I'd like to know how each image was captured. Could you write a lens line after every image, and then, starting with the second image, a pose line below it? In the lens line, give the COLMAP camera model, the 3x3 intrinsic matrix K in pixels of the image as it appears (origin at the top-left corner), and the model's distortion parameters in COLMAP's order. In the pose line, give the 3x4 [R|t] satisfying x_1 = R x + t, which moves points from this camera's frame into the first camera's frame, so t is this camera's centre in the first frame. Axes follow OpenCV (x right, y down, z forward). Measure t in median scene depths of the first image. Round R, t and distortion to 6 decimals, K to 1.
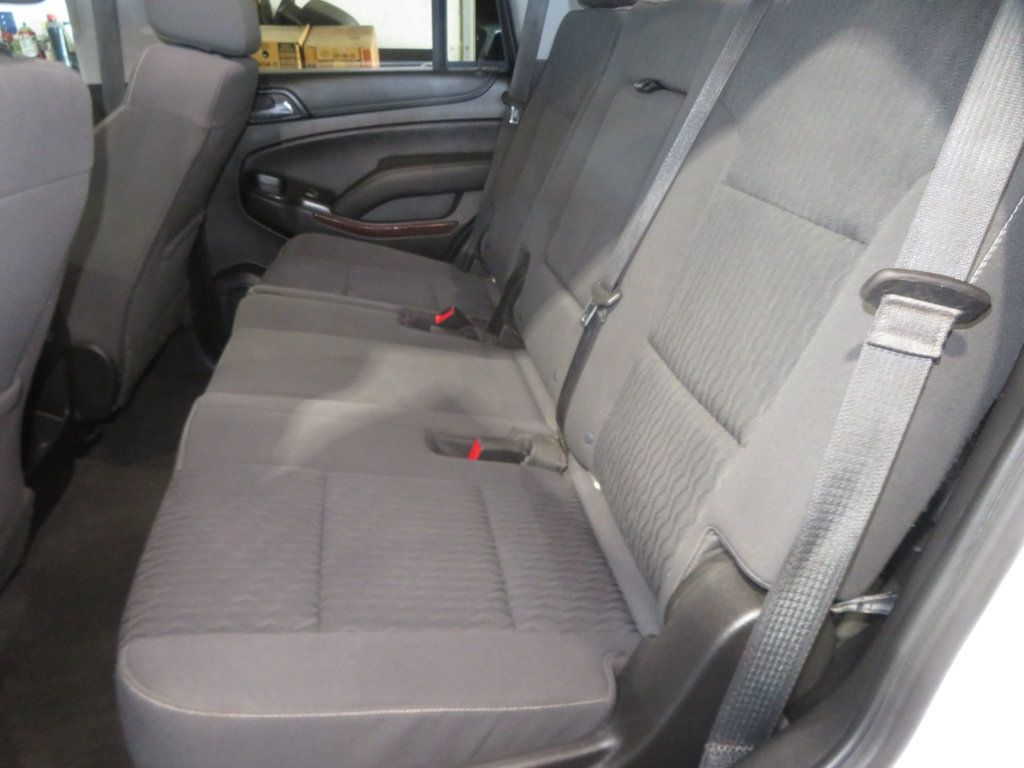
lens RADIAL K [[733.8, 0, 512.0], [0, 733.8, 384.0], [0, 0, 1]] dist [-0.005434, 0.004168]
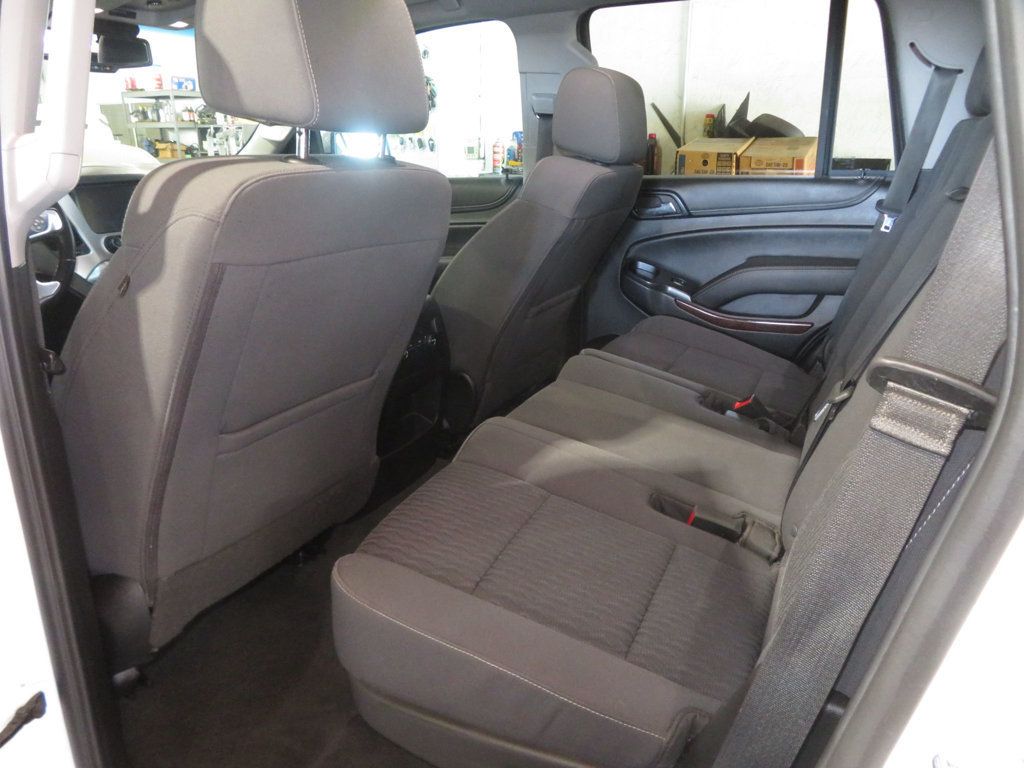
lens RADIAL K [[762.4, 0, 512.0], [0, 762.4, 384.0], [0, 0, 1]] dist [-0.015567, -0.000836]
pose [[0.807377, 0.164962, -0.566507, 0.204189], [-0.242677, 0.967995, -0.063987, 0.023529], [0.537820, 0.189140, 0.821569, -0.050098]]
